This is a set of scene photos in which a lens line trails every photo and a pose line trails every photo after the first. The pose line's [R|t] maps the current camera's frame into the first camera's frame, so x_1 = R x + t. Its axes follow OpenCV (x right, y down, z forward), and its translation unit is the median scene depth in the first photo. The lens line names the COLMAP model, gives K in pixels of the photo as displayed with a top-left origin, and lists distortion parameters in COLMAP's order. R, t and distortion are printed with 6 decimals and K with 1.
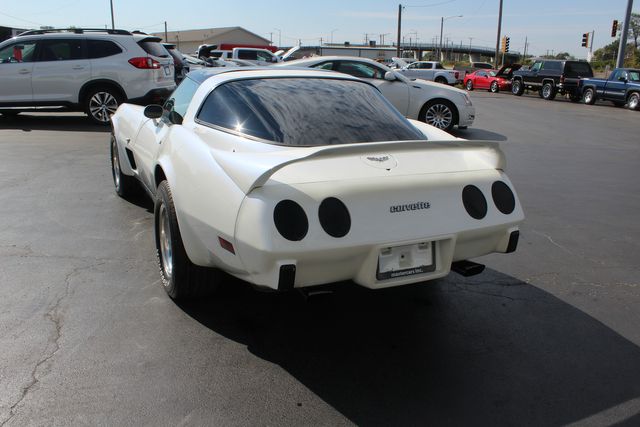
lens RADIAL K [[571.8, 0, 320.0], [0, 571.8, 213.5], [0, 0, 1]] dist [-0.169078, 0.178236]
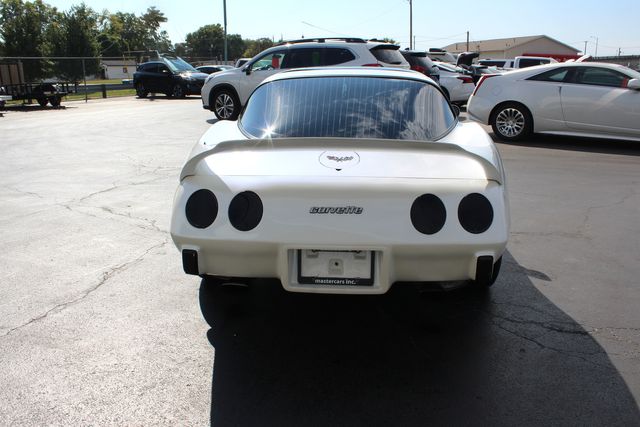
lens RADIAL K [[571.8, 0, 320.0], [0, 571.8, 213.5], [0, 0, 1]] dist [-0.169078, 0.178236]
pose [[0.867630, 0.101331, -0.486776, 0.541605], [-0.109576, 0.993911, 0.011592, -0.012953], [0.484986, 0.043282, 0.873450, 0.164195]]
